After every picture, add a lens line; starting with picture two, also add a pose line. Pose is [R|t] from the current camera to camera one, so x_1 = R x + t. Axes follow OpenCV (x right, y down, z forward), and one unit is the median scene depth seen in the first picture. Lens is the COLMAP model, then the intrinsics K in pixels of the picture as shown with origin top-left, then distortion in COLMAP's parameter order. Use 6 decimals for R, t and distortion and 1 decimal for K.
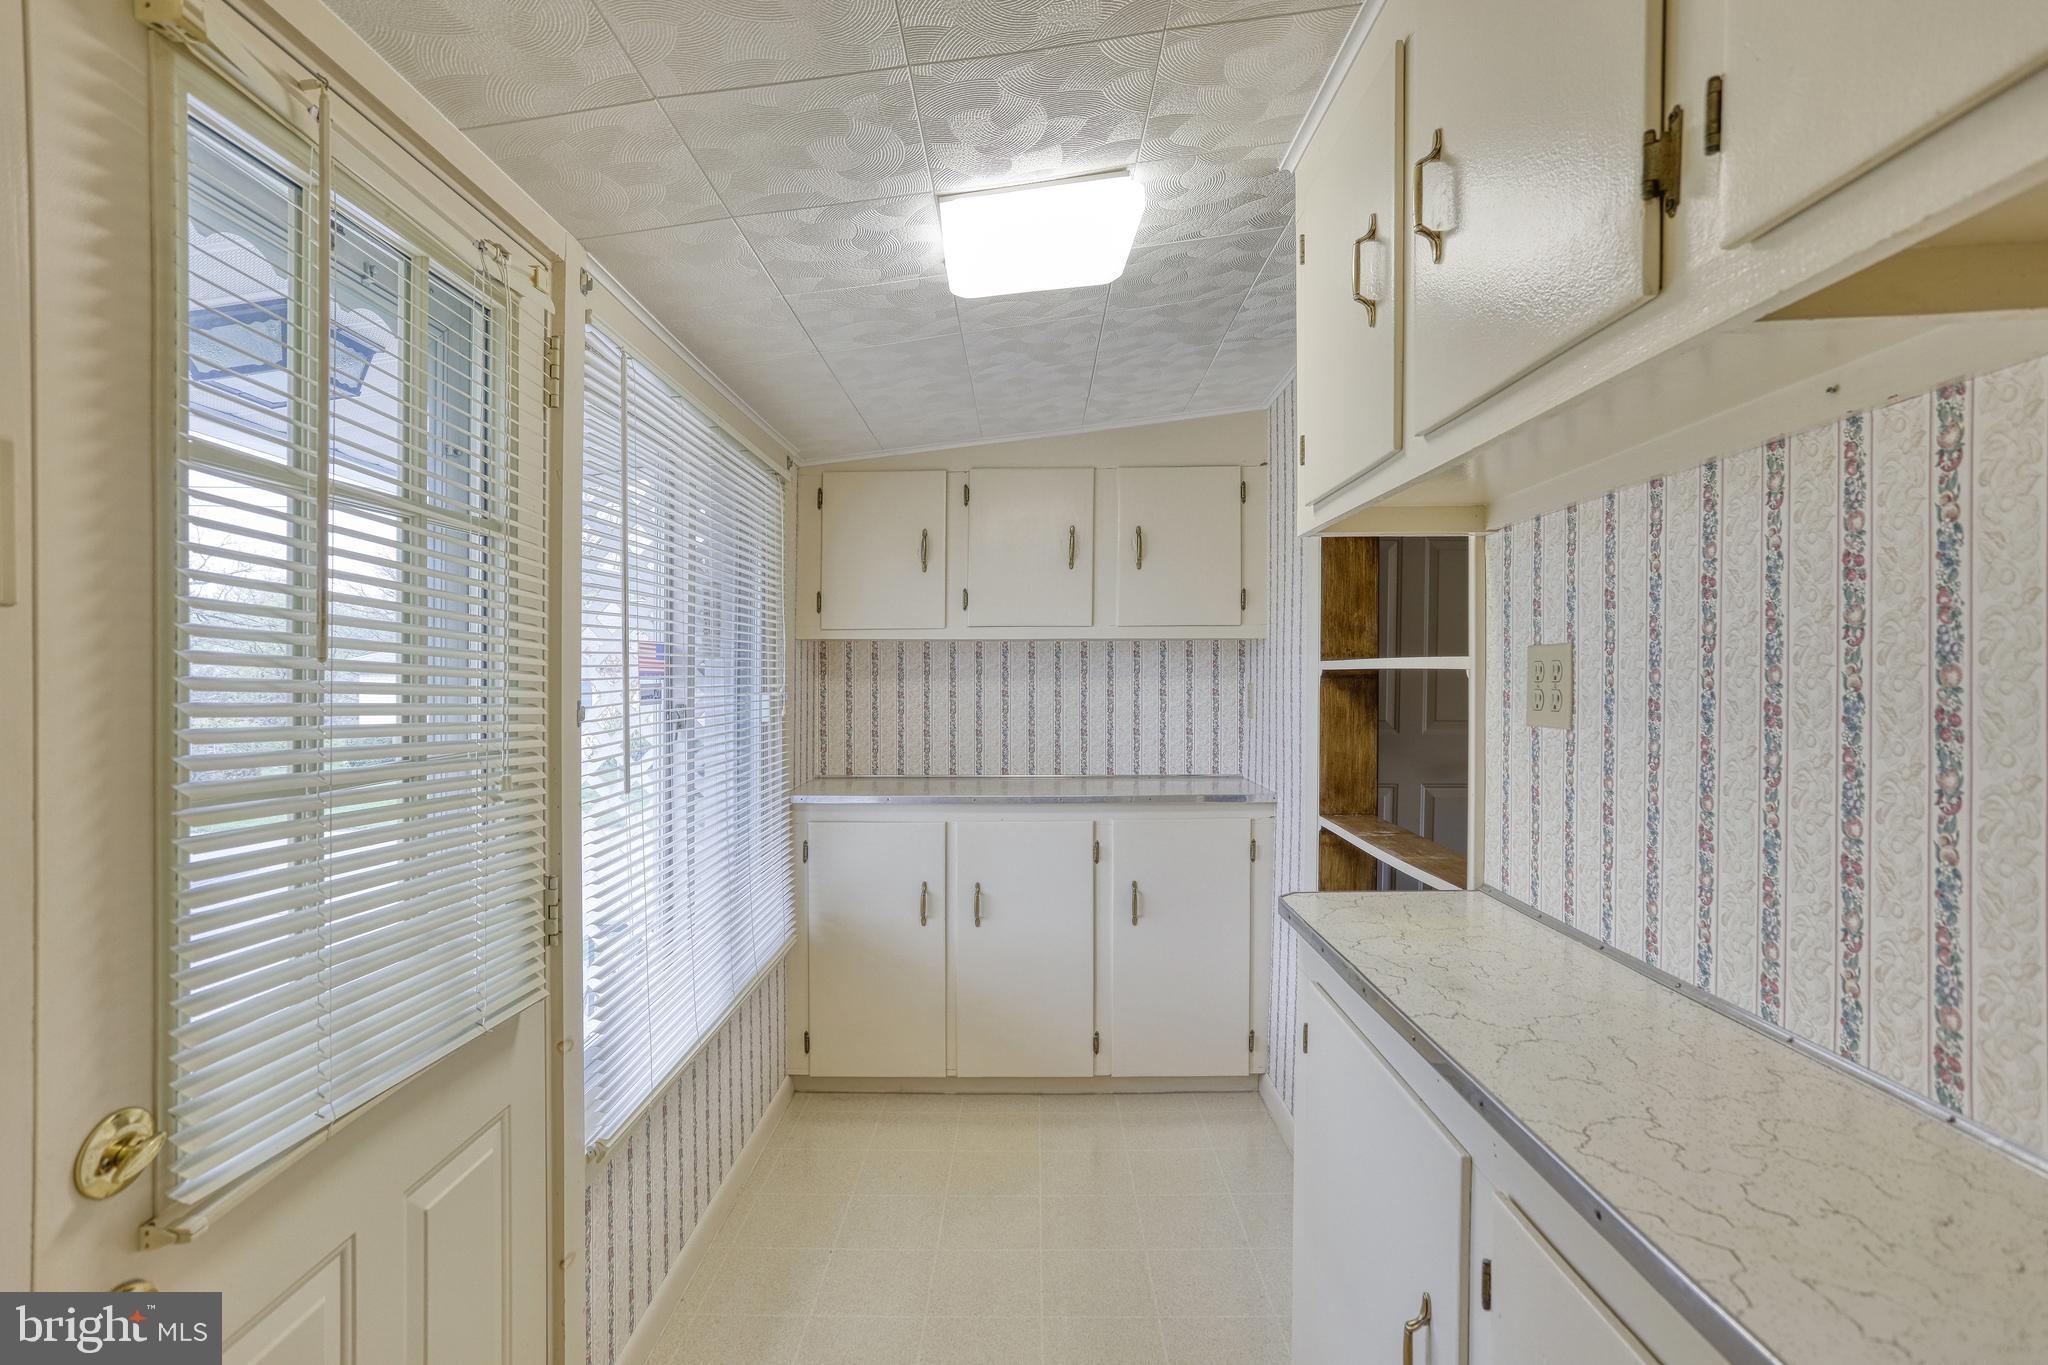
lens RADIAL K [[984.2, 0, 1023.3], [0, 984.2, 663.2], [0, 0, 1]] dist [-0.050204, 0.026273]
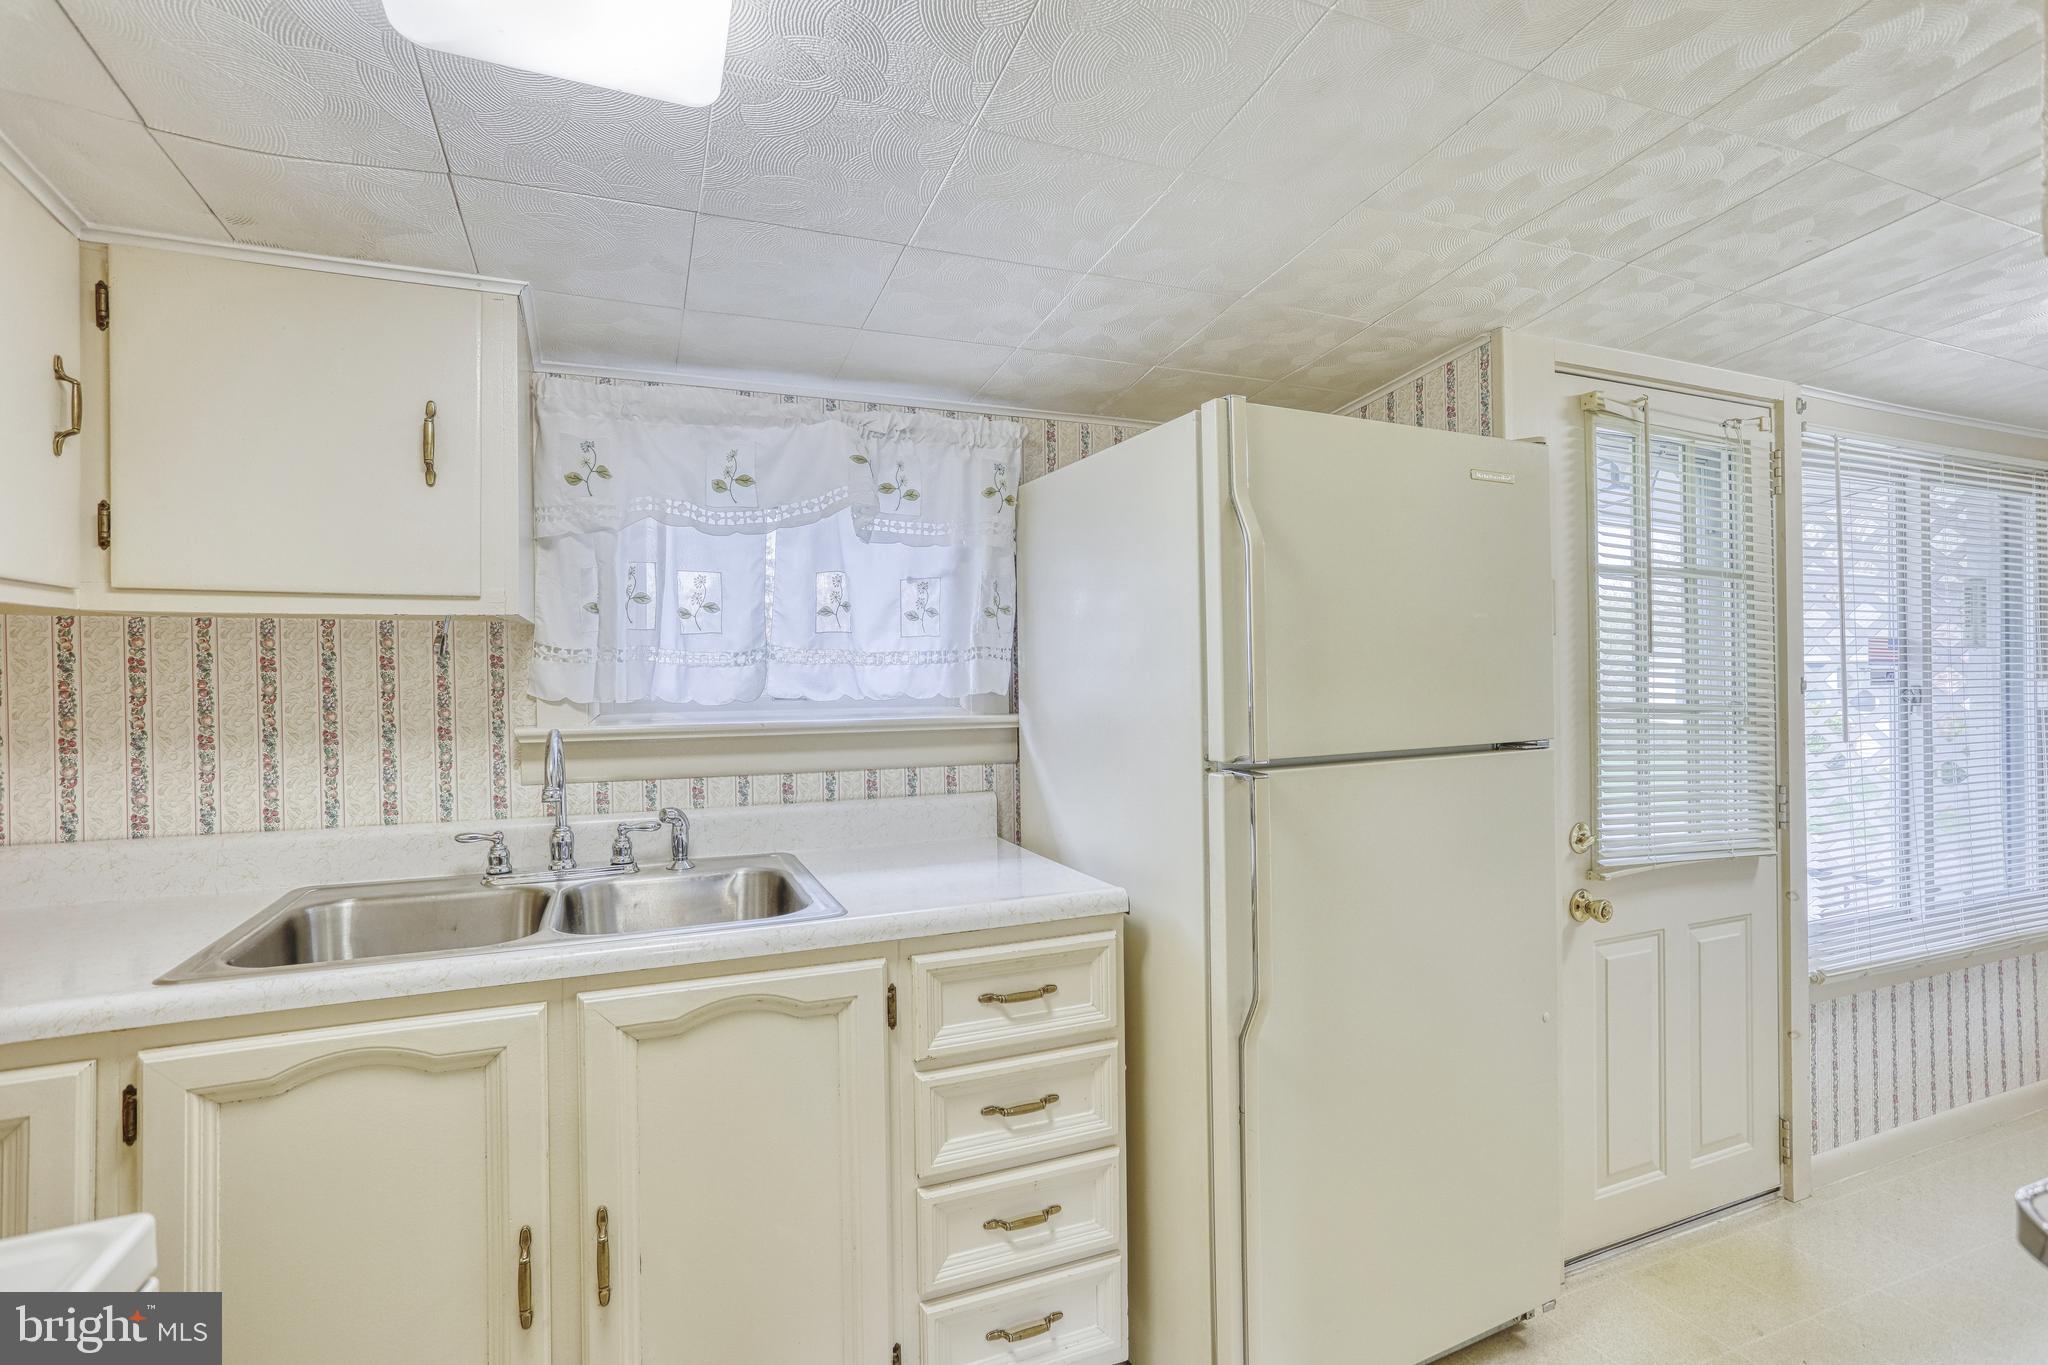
lens RADIAL K [[984.2, 0, 1023.3], [0, 984.2, 663.2], [0, 0, 1]] dist [-0.050204, 0.026273]
pose [[0.392852, -0.008516, -0.919562, 0.593724], [0.009720, 0.999940, -0.005108, 0.015804], [0.919550, -0.006932, 0.392911, -0.944593]]
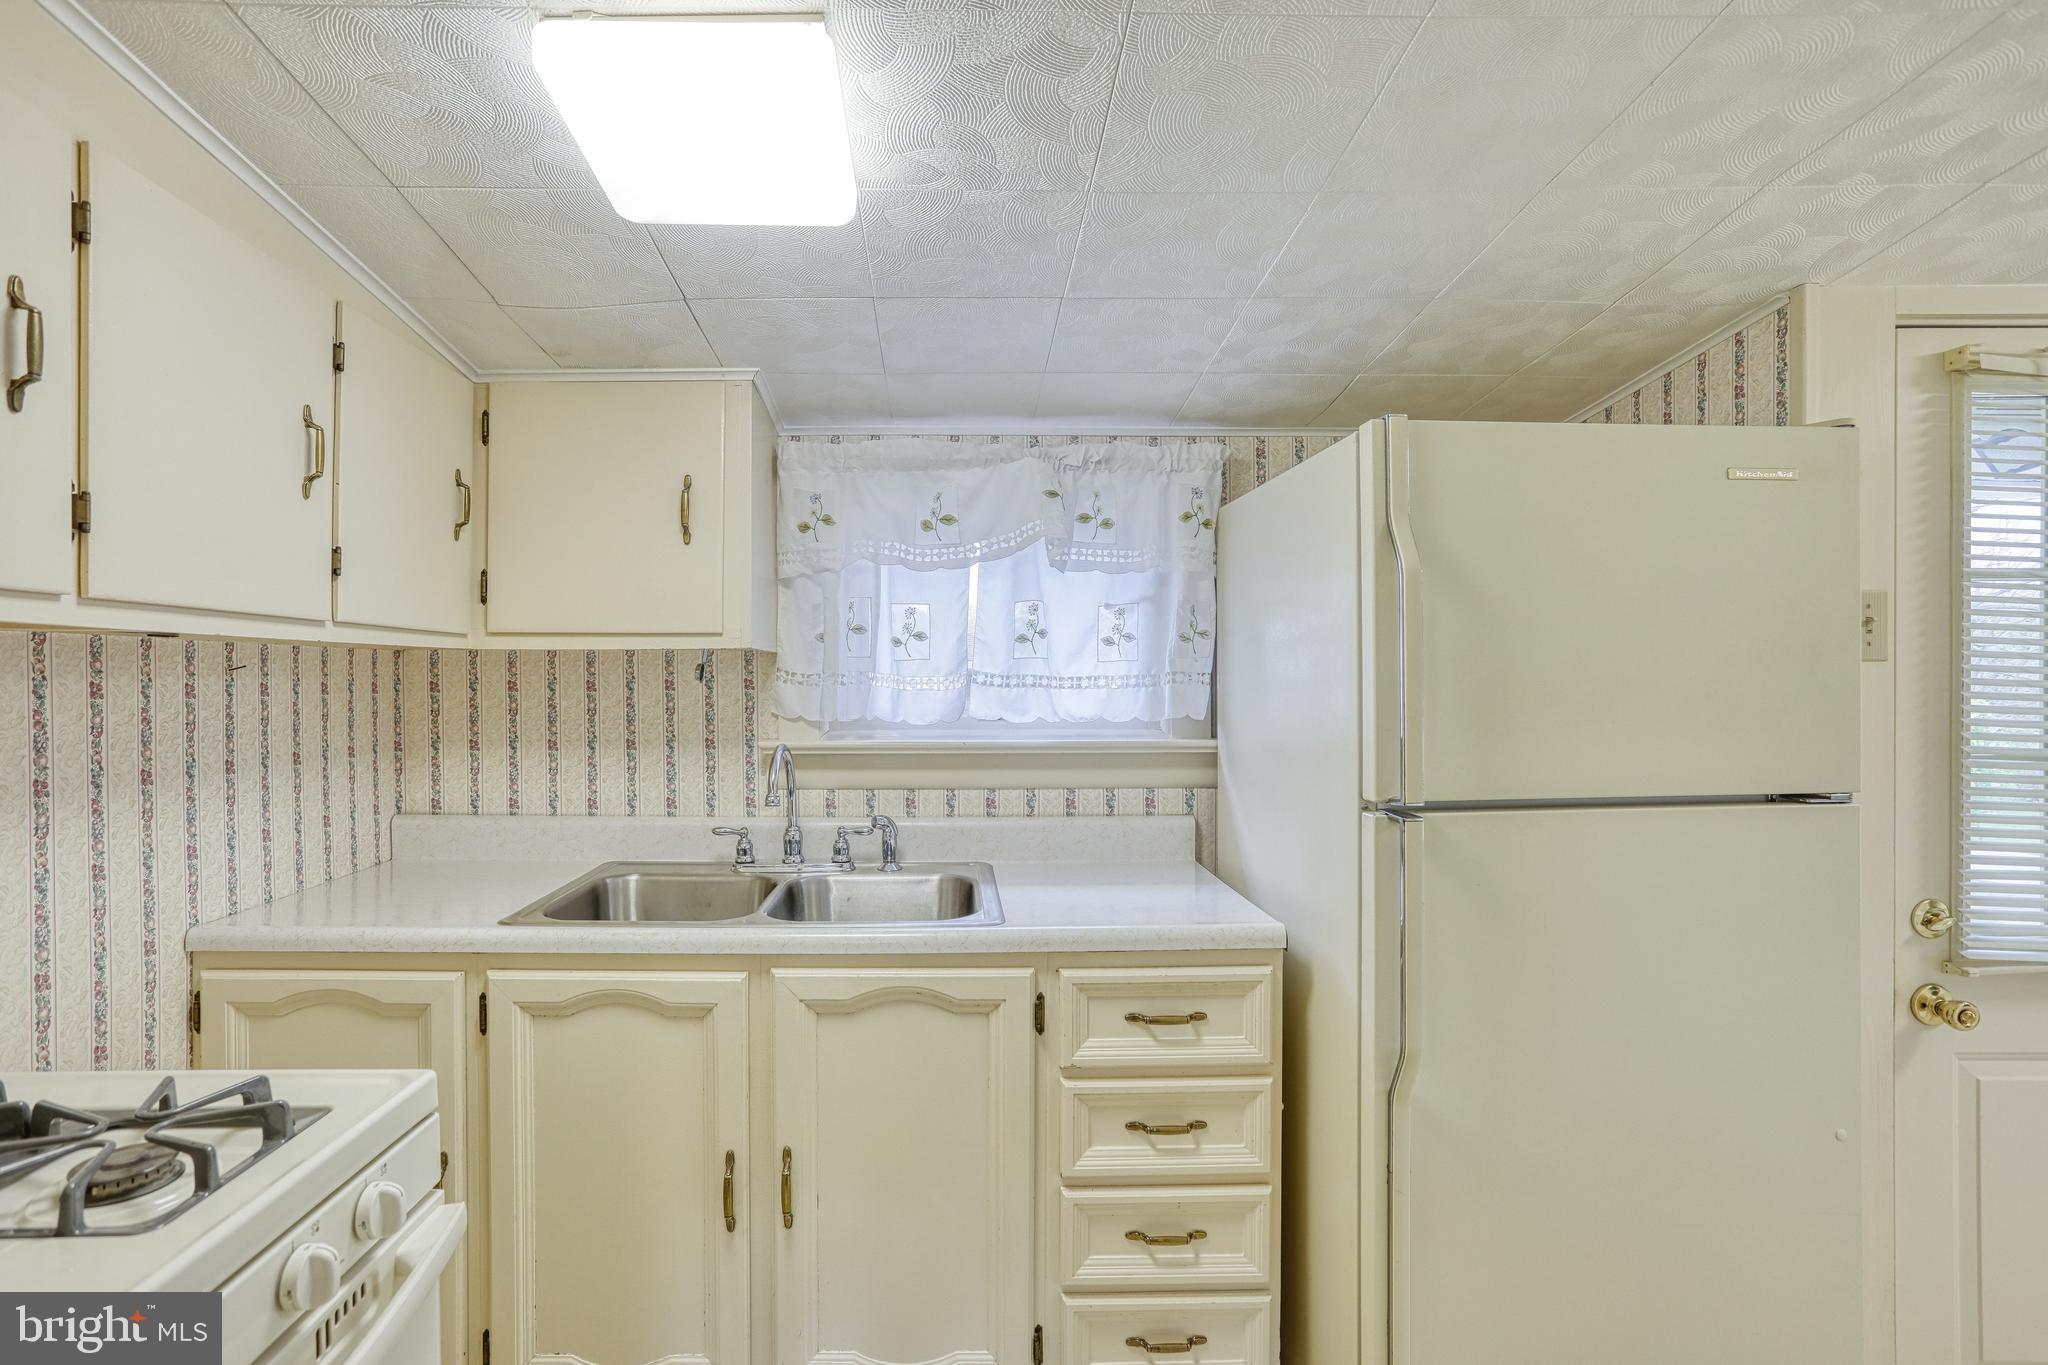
lens RADIAL K [[1011.1, 0, 944.5], [0, 1011.1, 671.2], [0, 0, 1]] dist [-0.065761, 0.030951]
pose [[0.004957, -0.004044, -0.999980, 0.754943], [0.004400, 0.999982, -0.004022, -0.018673], [0.999978, -0.004380, 0.004974, -0.743628]]
